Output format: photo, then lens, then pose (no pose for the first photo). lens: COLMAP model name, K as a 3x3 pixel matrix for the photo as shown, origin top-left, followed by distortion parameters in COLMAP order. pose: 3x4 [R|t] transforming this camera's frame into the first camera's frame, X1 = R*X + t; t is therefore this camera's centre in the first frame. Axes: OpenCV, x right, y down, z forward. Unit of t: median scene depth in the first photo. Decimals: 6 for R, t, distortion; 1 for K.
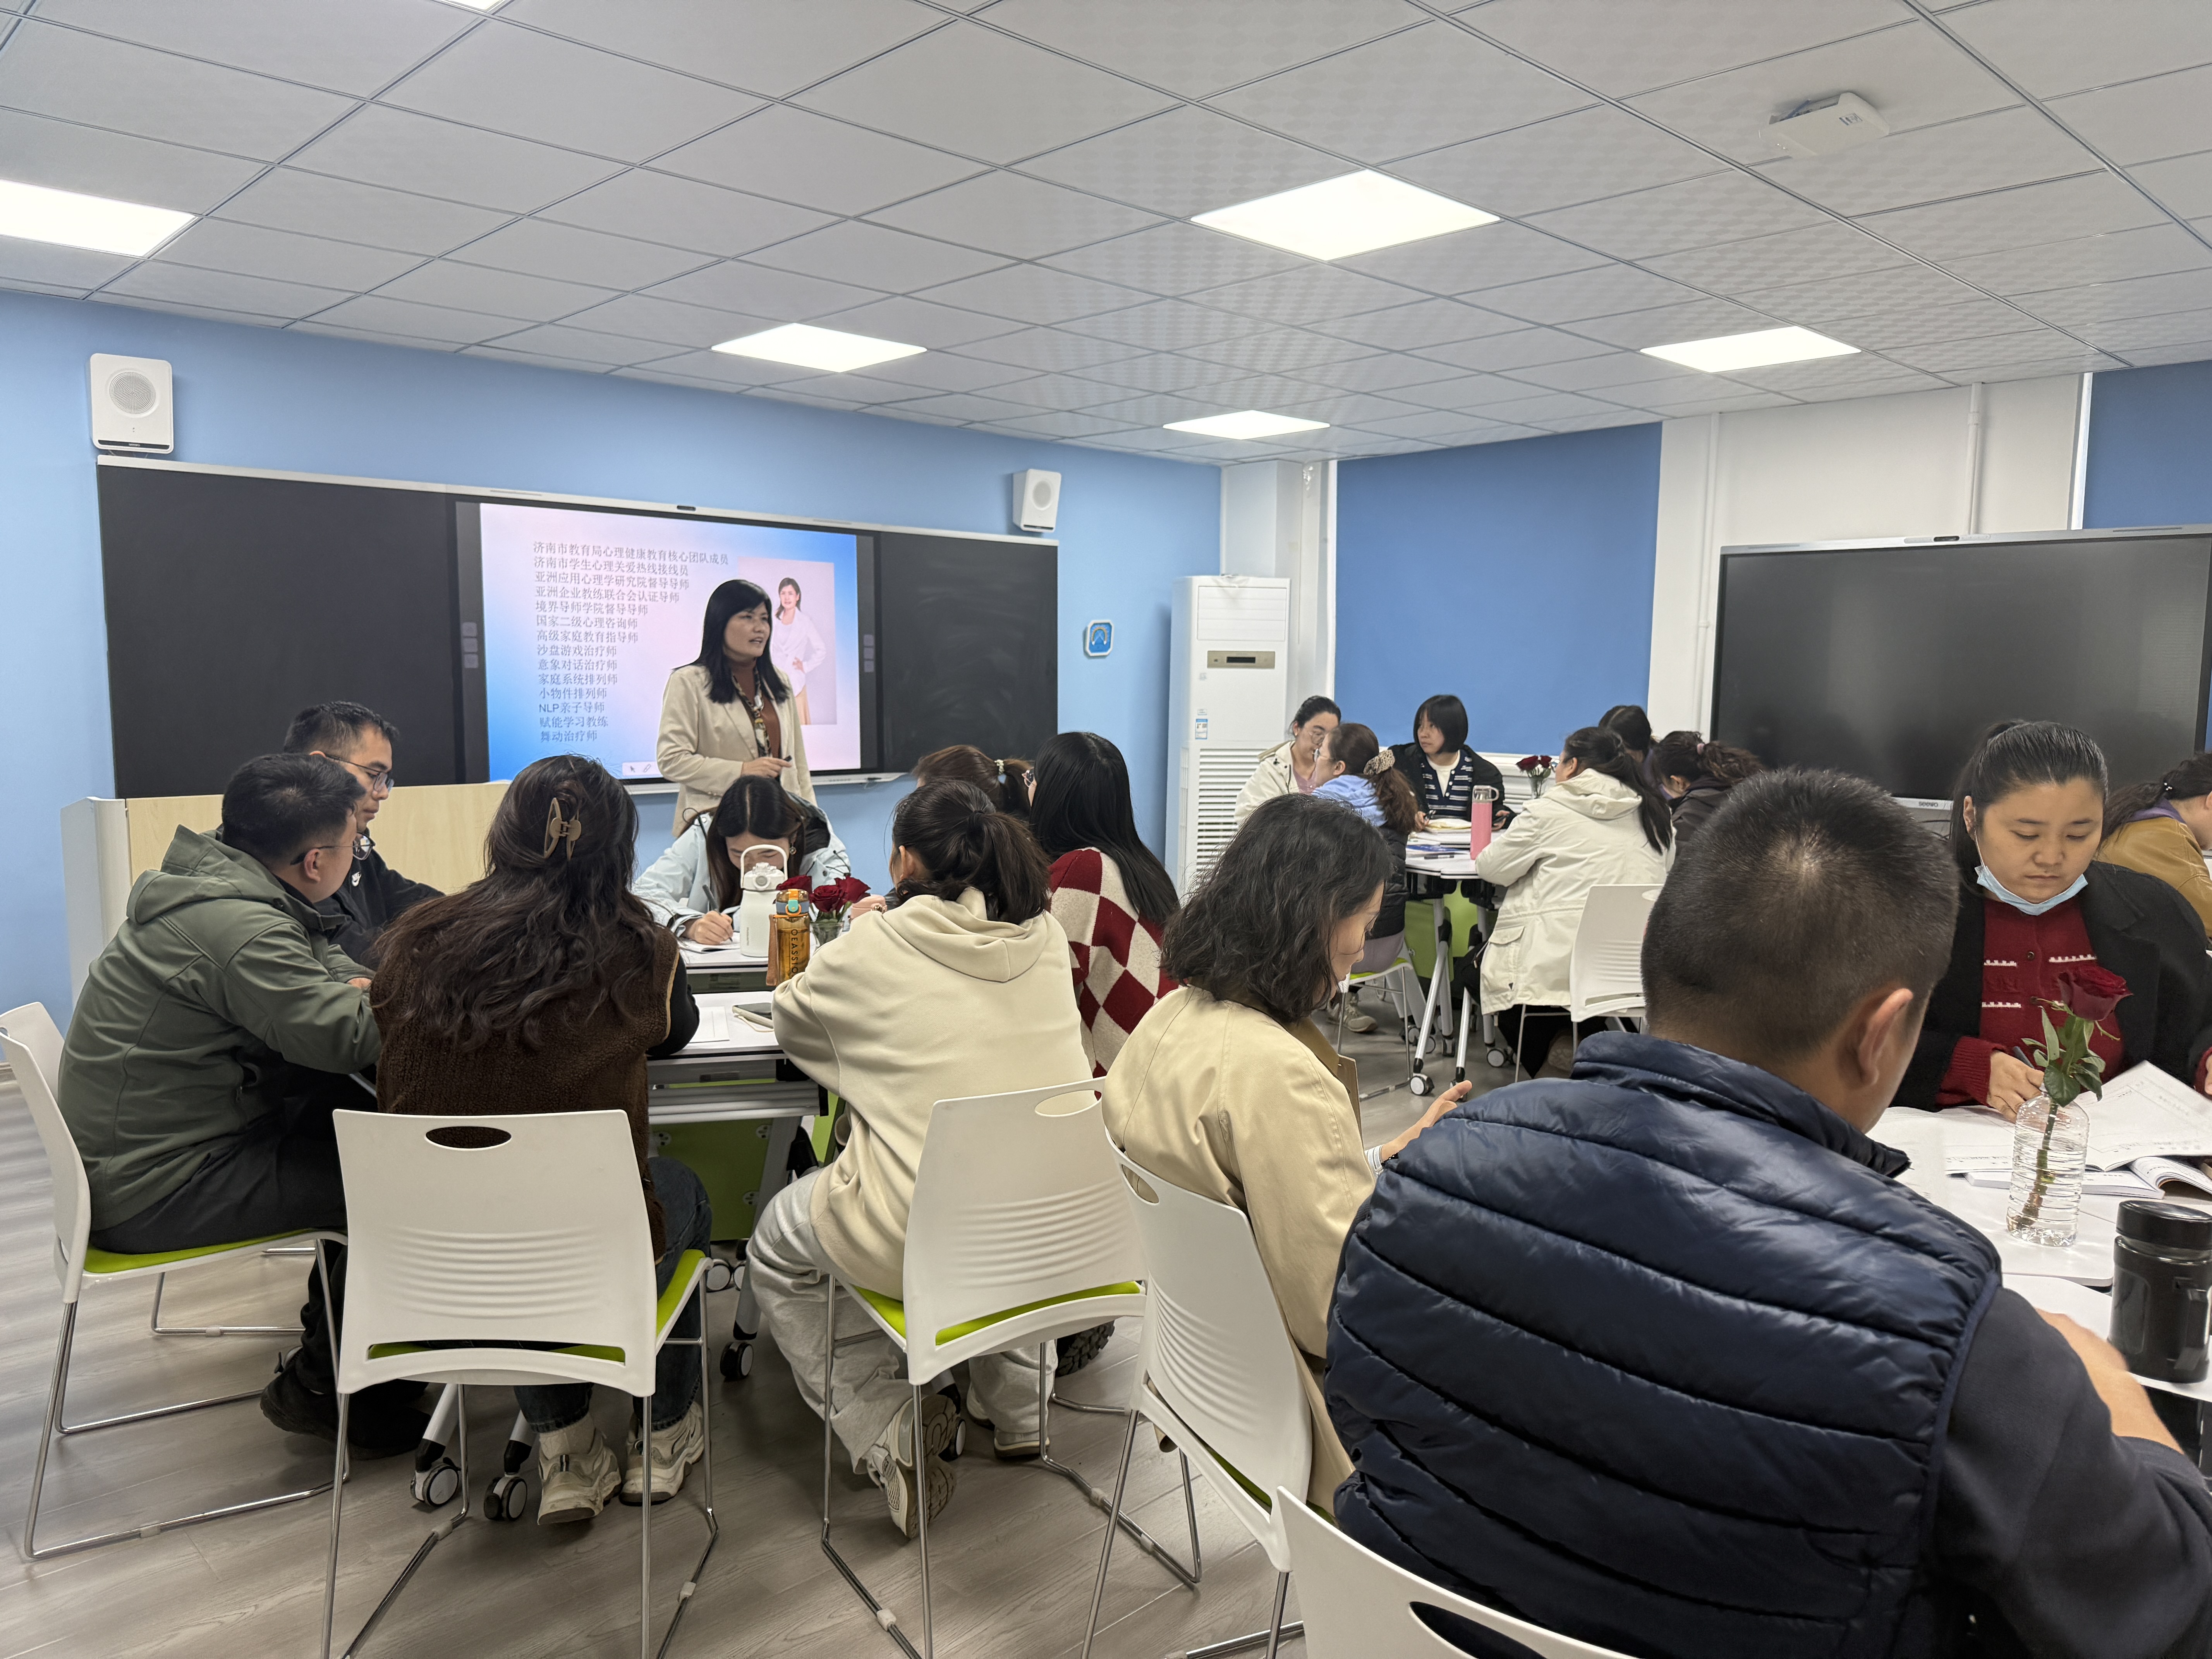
lens RADIAL K [[1546.9, 0, 1106.0], [0, 1546.9, 829.5], [0, 0, 1]] dist [0.066412, -0.139790]
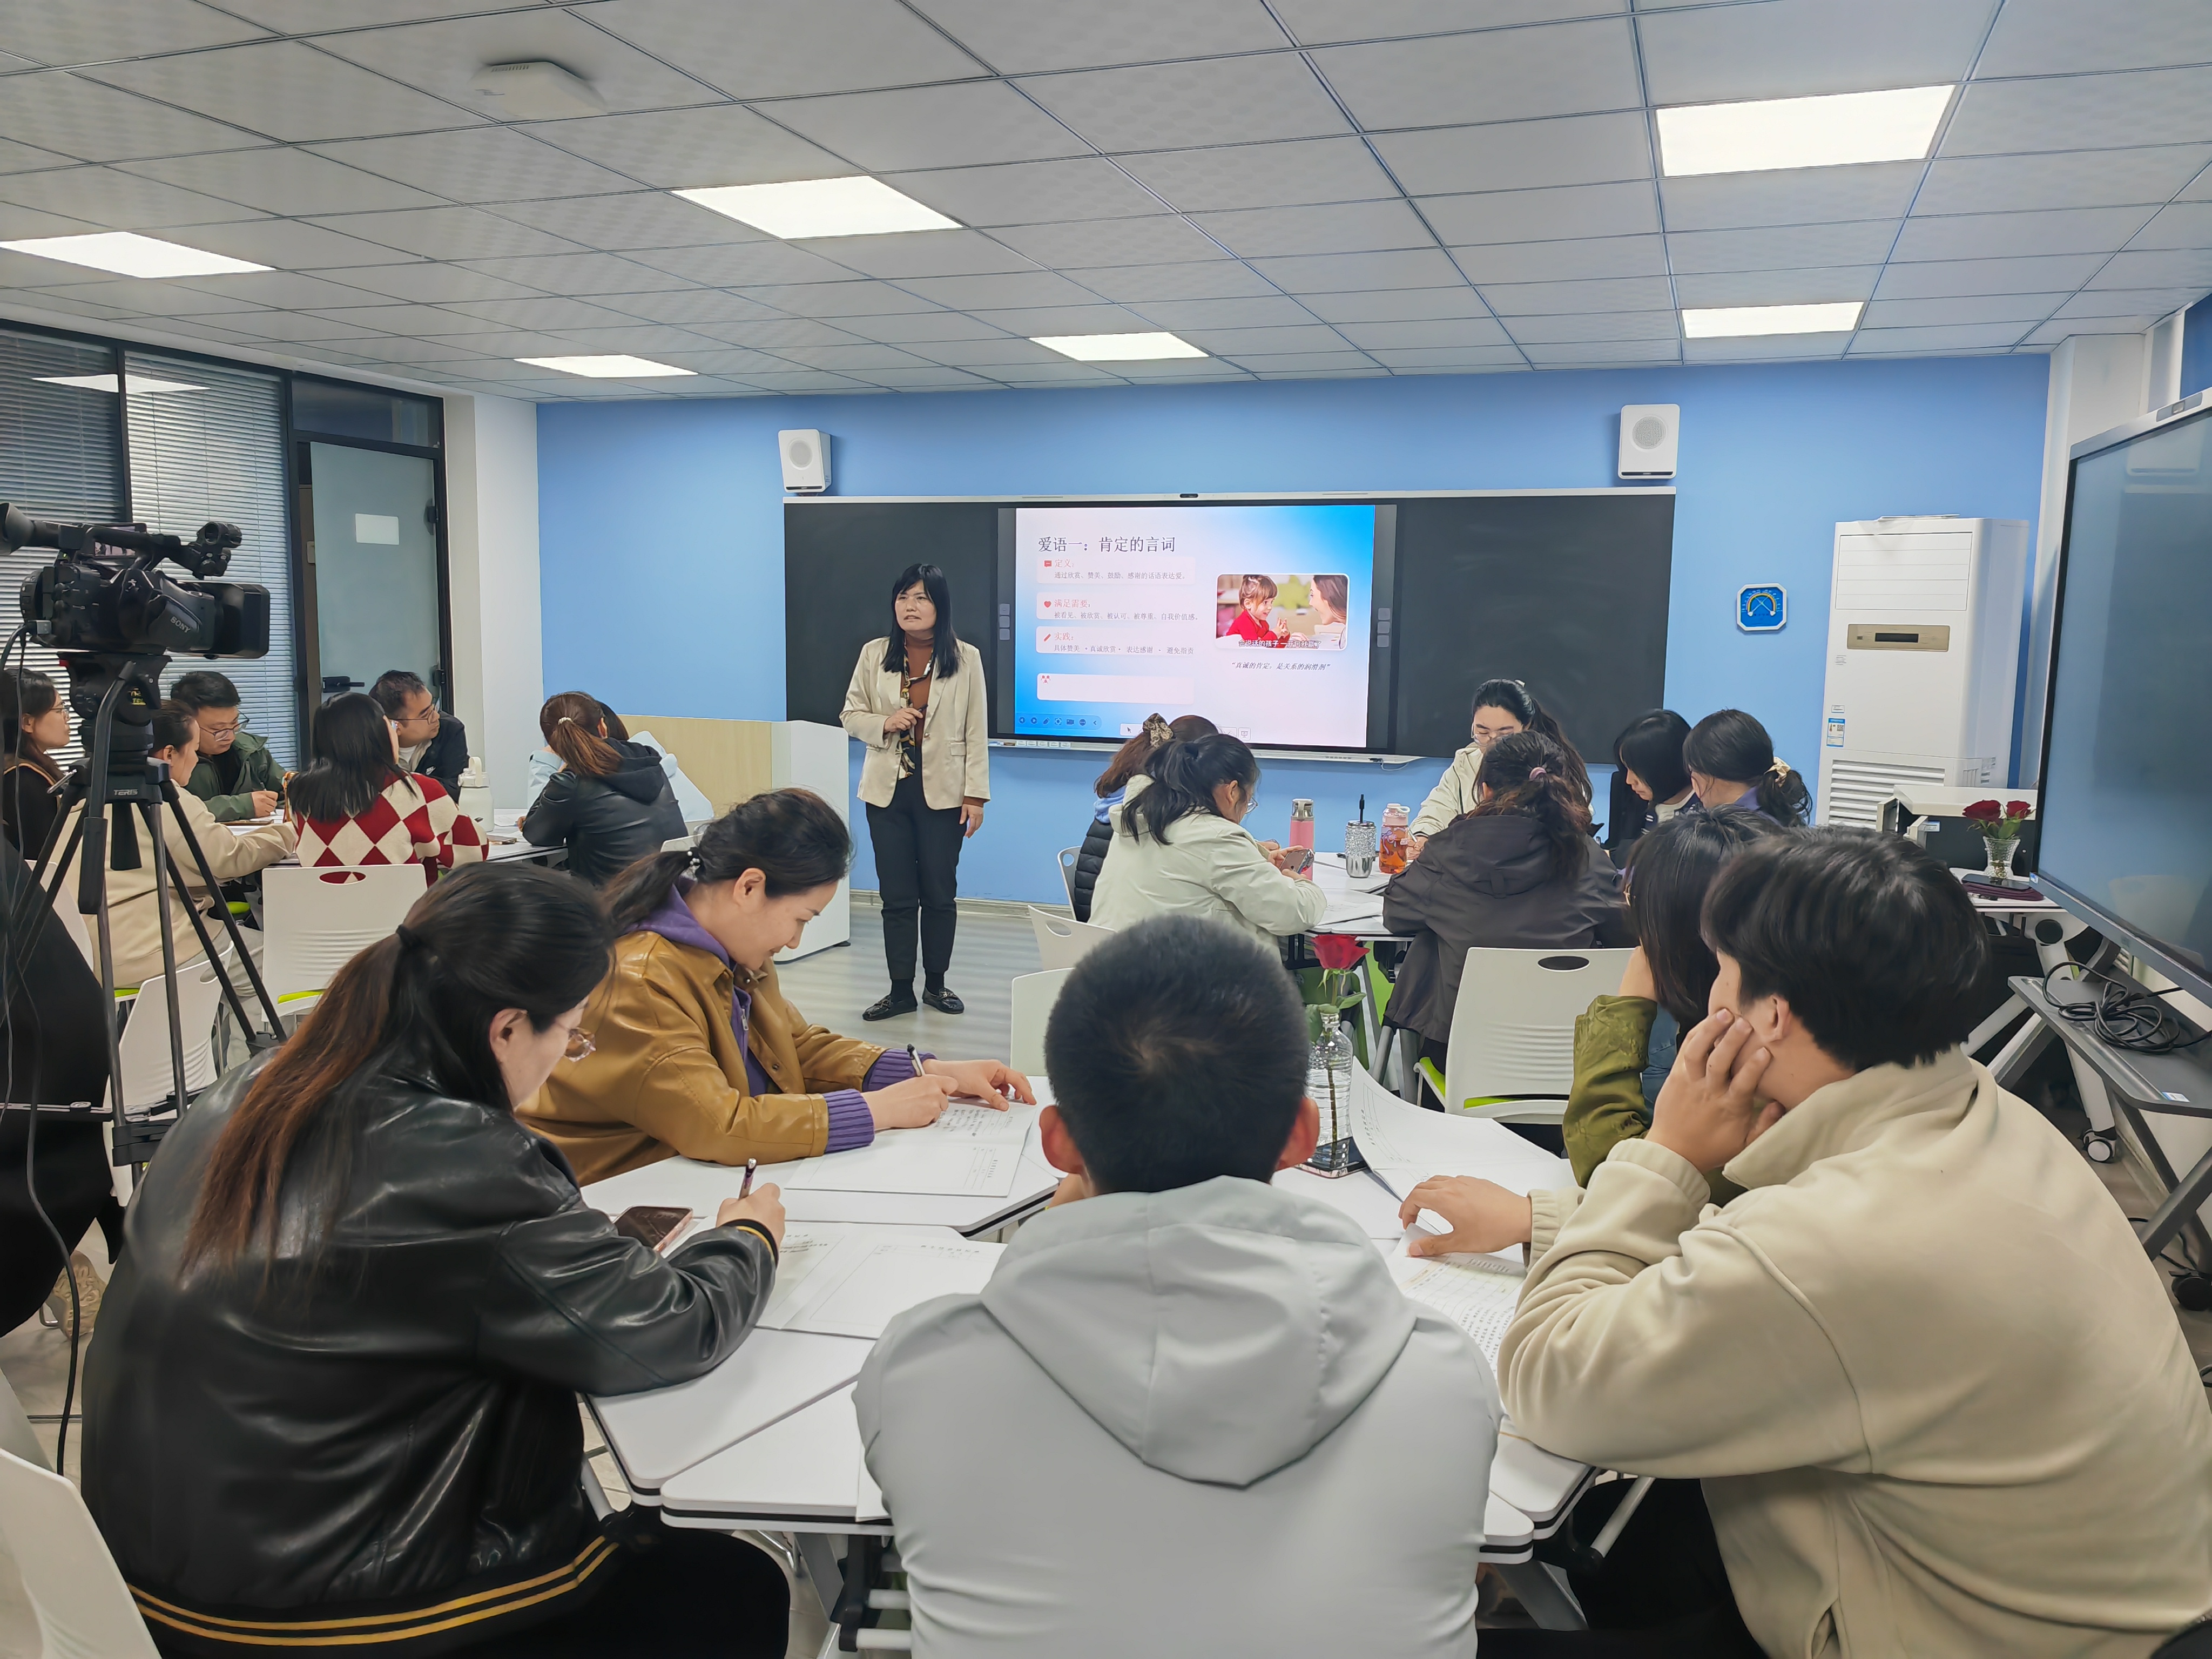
lens RADIAL K [[1674.5, 0, 1106.0], [0, 1674.5, 829.5], [0, 0, 1]] dist [0.008908, 0.000471]
pose [[0.422410, 0.105063, -0.900295, 0.661648], [-0.106691, 0.992118, 0.065720, -0.037326], [0.900104, 0.068292, 0.430290, 0.380742]]
